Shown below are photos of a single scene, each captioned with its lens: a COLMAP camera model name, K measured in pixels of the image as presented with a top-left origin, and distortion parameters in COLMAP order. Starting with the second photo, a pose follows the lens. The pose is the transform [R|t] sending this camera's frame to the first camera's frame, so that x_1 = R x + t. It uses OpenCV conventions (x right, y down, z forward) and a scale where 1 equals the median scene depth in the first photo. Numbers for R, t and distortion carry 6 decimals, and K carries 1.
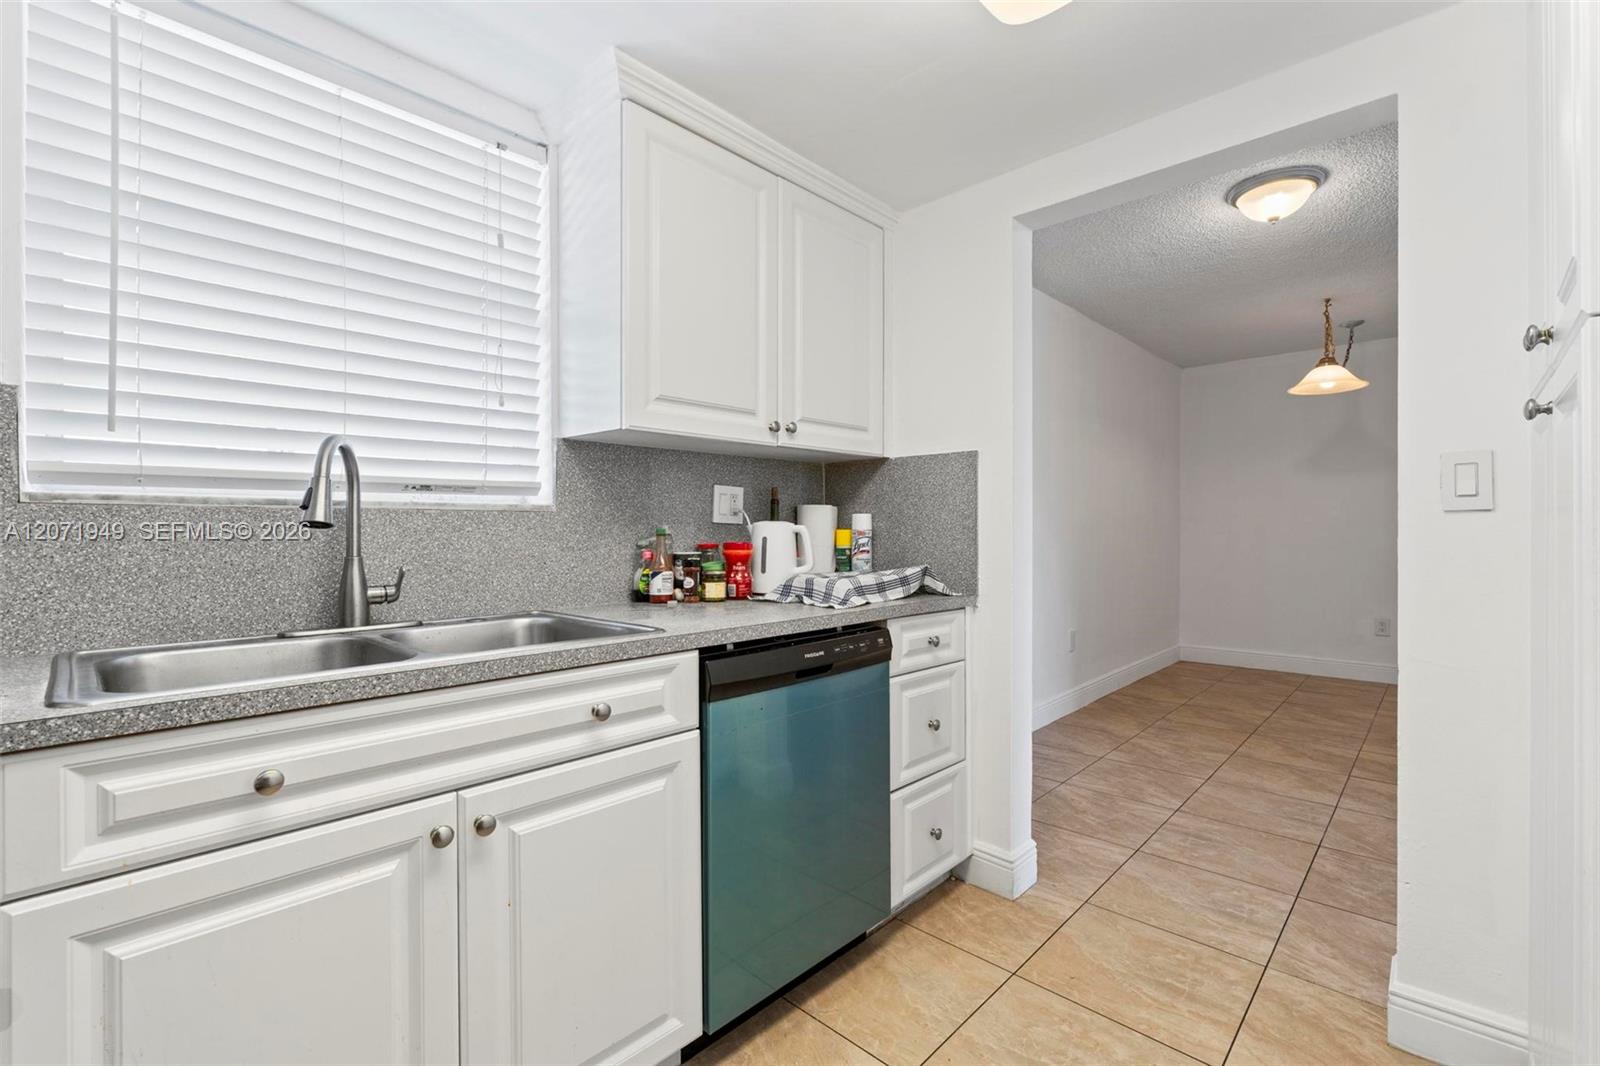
lens RADIAL K [[686.0, 0, 808.6], [0, 686.0, 537.7], [0, 0, 1]] dist [-0.008222, 0.000934]
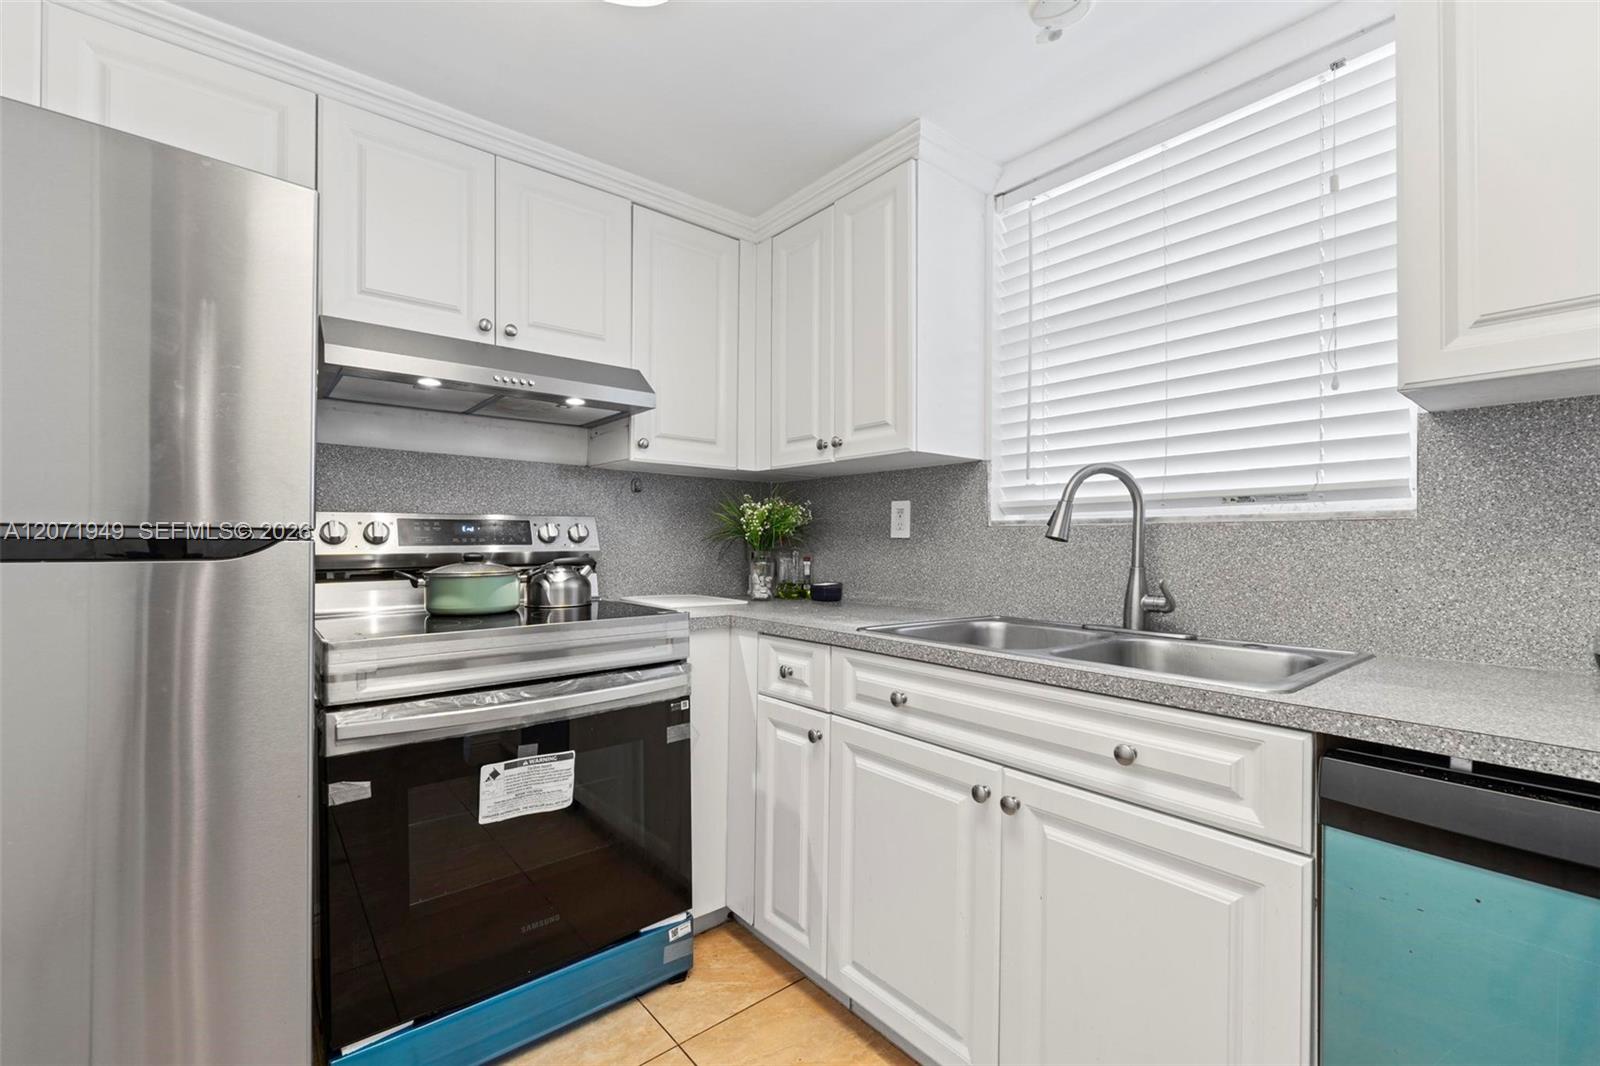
lens RADIAL K [[686.0, 0, 803.1], [0, 686.0, 545.5], [0, 0, 1]] dist [-0.008222, 0.000934]
pose [[-0.118436, 0.005803, -0.992945, 0.381762], [-0.016854, 0.999827, 0.007854, -0.005665], [0.992819, 0.017666, -0.118318, 0.441623]]
